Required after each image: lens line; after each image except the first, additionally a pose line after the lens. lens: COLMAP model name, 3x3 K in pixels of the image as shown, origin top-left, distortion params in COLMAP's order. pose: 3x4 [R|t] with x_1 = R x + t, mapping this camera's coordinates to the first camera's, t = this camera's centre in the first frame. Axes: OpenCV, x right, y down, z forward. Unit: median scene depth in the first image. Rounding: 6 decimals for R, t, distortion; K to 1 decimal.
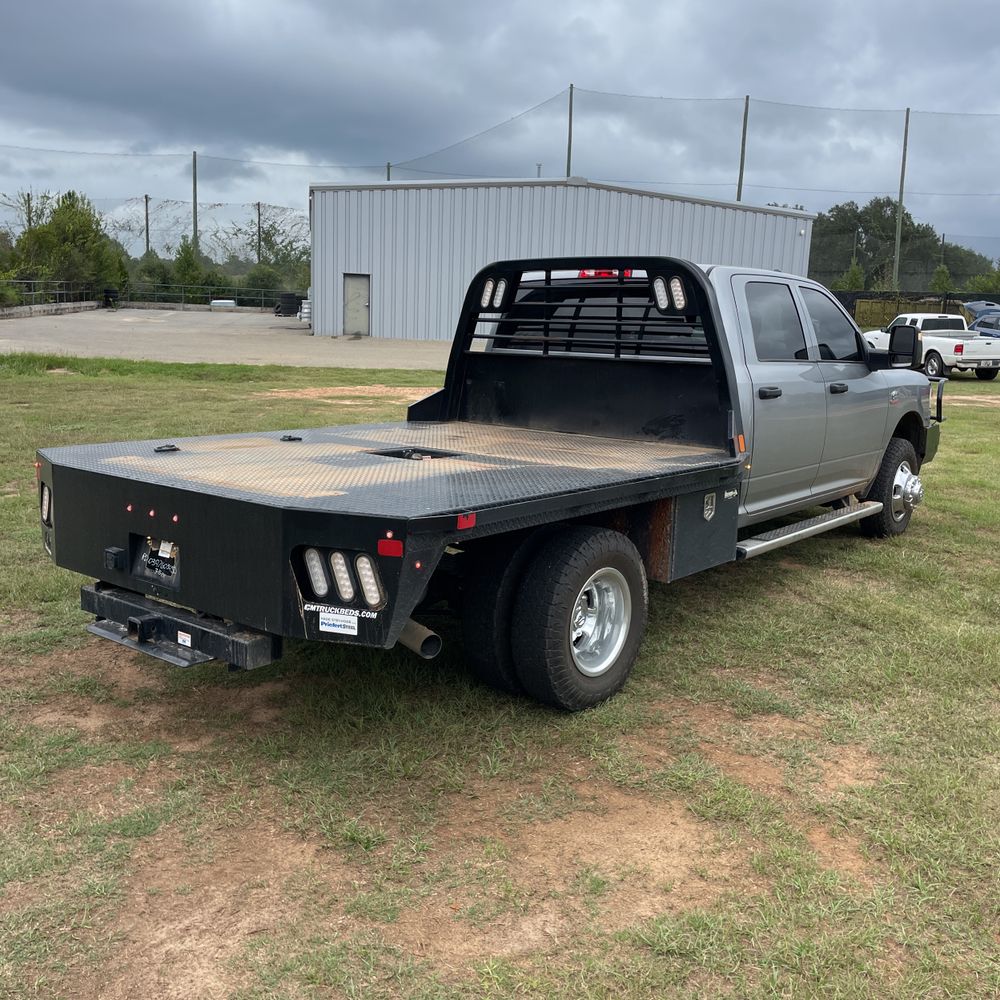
lens RADIAL K [[1021.6, 0, 494.8], [0, 1021.6, 488.7], [0, 0, 1]] dist [0.040979, 0.000000]
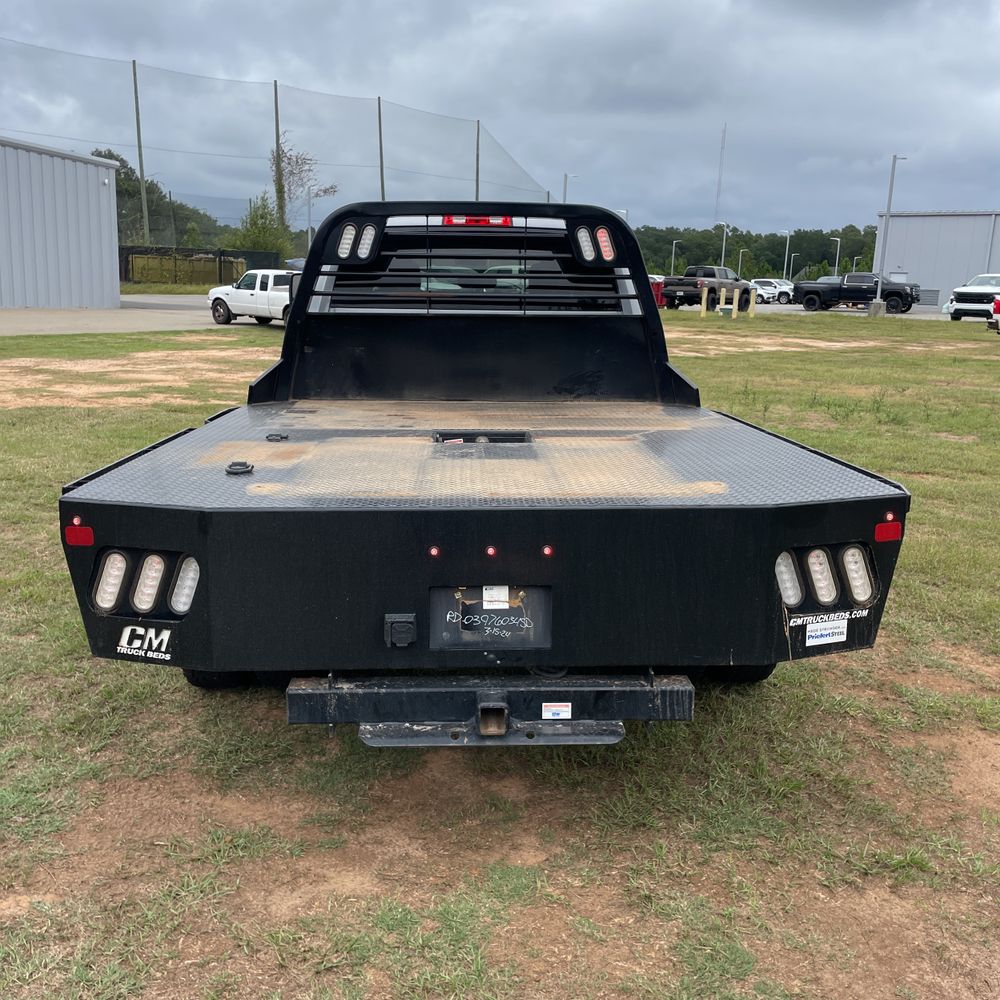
lens RADIAL K [[1021.6, 0, 497.1], [0, 1021.6, 498.2], [0, 0, 1]] dist [0.040979, 0.000000]
pose [[0.751311, -0.145307, 0.643752, -0.542851], [0.113025, 0.989378, 0.091412, -0.052589], [-0.650197, 0.004081, 0.759754, 0.326226]]
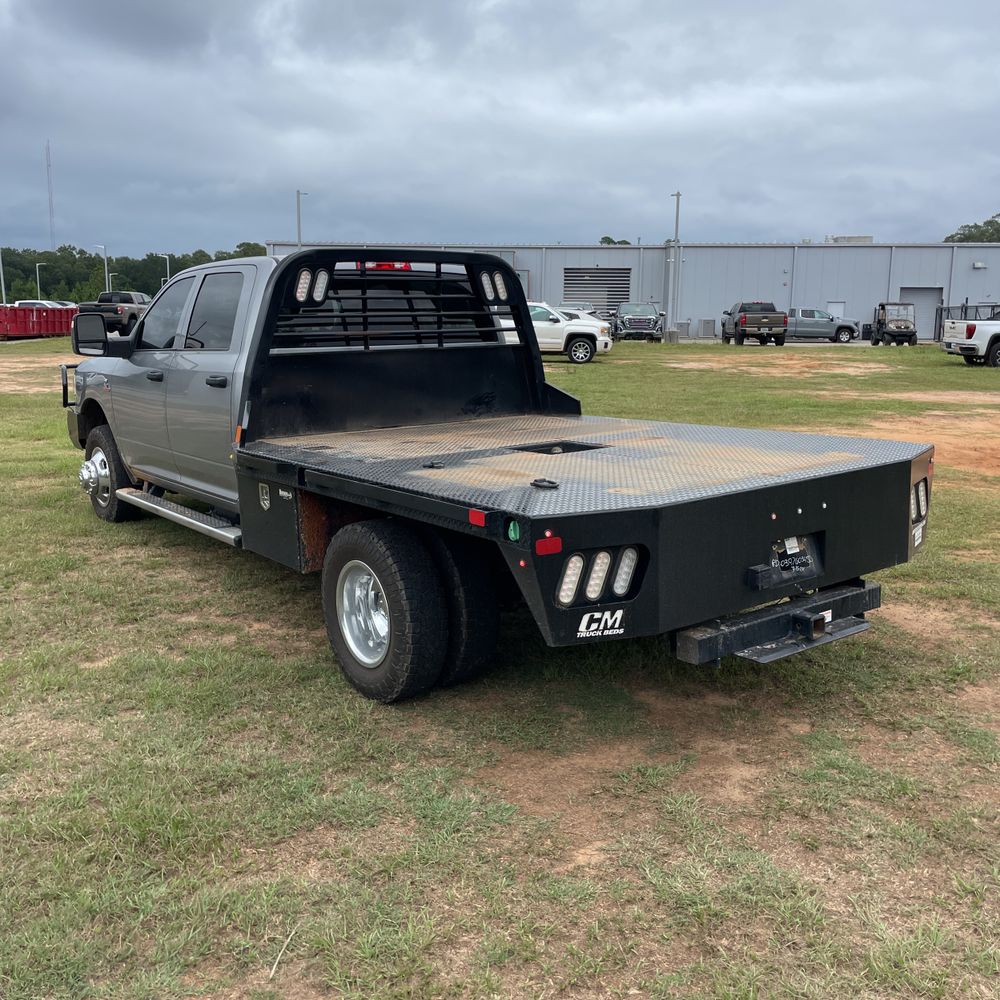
lens RADIAL K [[1021.6, 0, 500.3], [0, 1021.6, 499.2], [0, 0, 1]] dist [0.040979, 0.000000]
pose [[0.238168, -0.199315, 0.950552, -0.946625], [0.176101, 0.971355, 0.159554, -0.138821], [-0.955125, 0.129392, 0.266446, 0.708074]]
